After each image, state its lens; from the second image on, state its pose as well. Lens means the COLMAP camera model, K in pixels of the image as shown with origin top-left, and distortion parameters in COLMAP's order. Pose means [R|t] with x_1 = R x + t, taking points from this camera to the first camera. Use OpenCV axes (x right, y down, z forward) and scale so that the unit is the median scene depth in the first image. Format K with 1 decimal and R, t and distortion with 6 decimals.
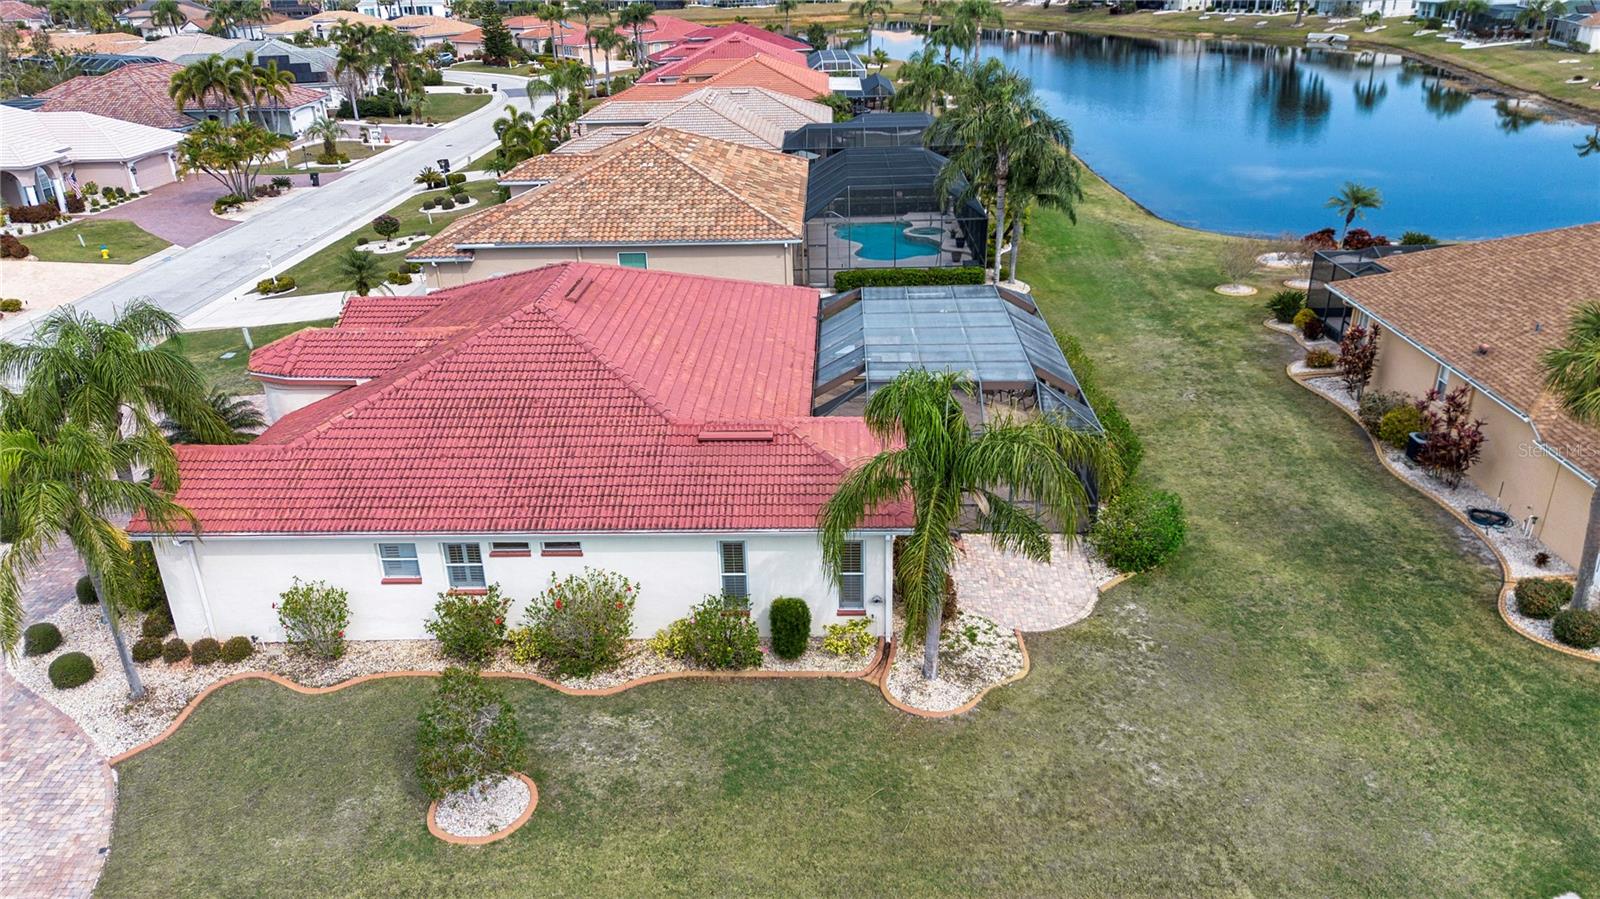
lens RADIAL K [[1144.6, 0, 800.0], [0, 1144.6, 449.5], [0, 0, 1]] dist [0.055150, -0.045725]
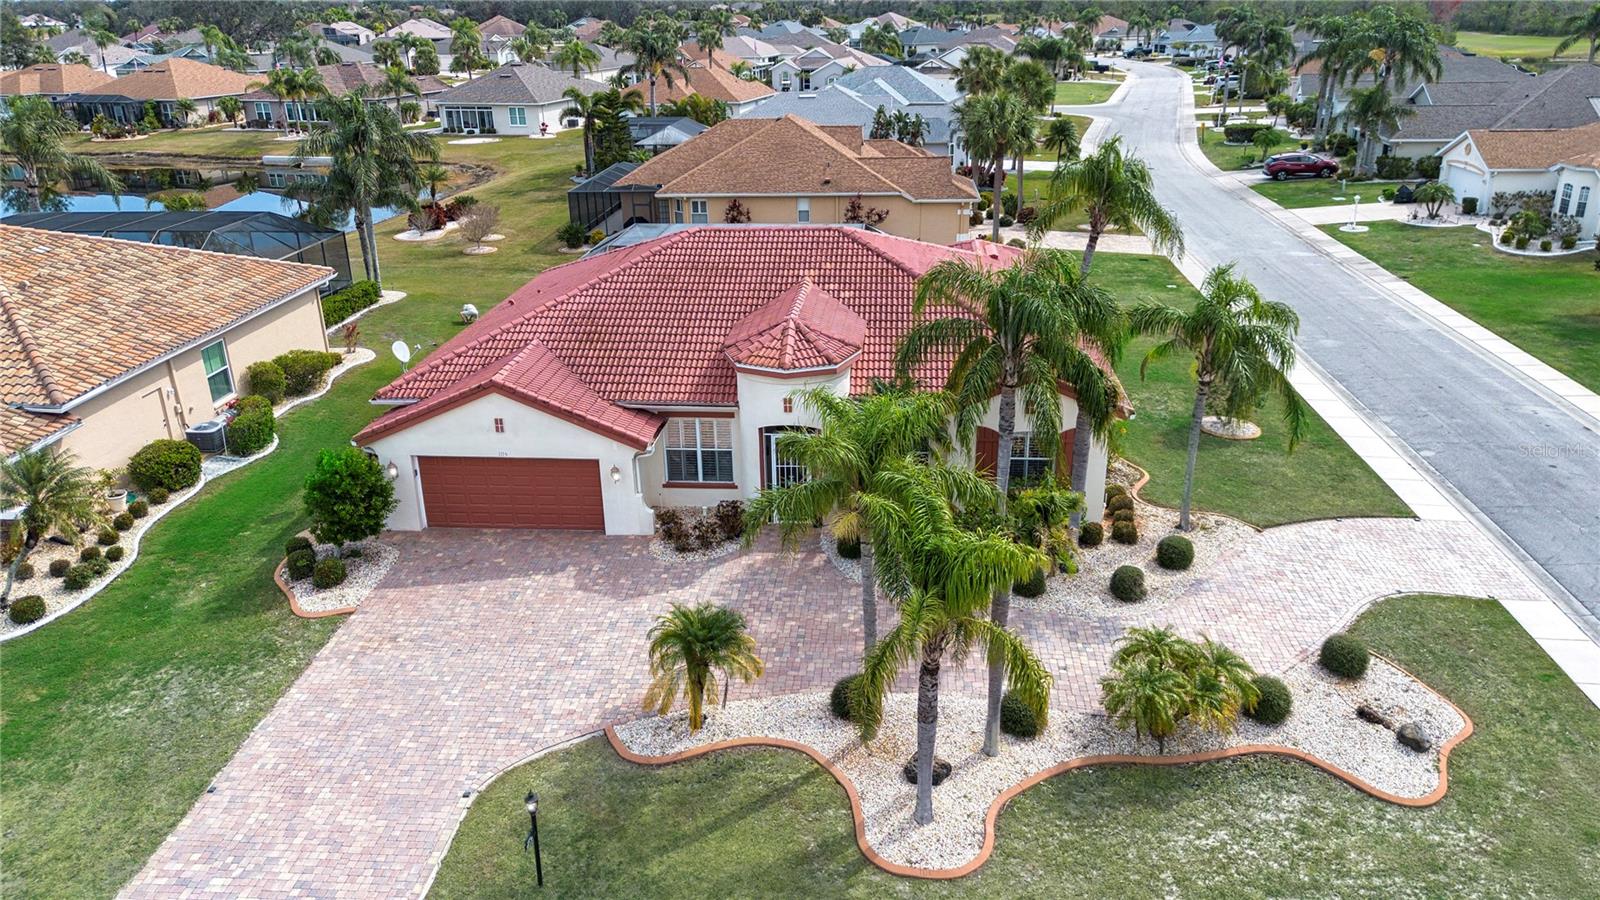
lens RADIAL K [[1156.6, 0, 800.0], [0, 1156.6, 450.0], [0, 0, 1]] dist [0.060525, -0.044073]
pose [[0.058406, -0.340660, 0.938371, -0.918078], [0.416891, 0.862412, 0.287137, -0.190789], [-0.907078, 0.374427, 0.192388, 0.613704]]
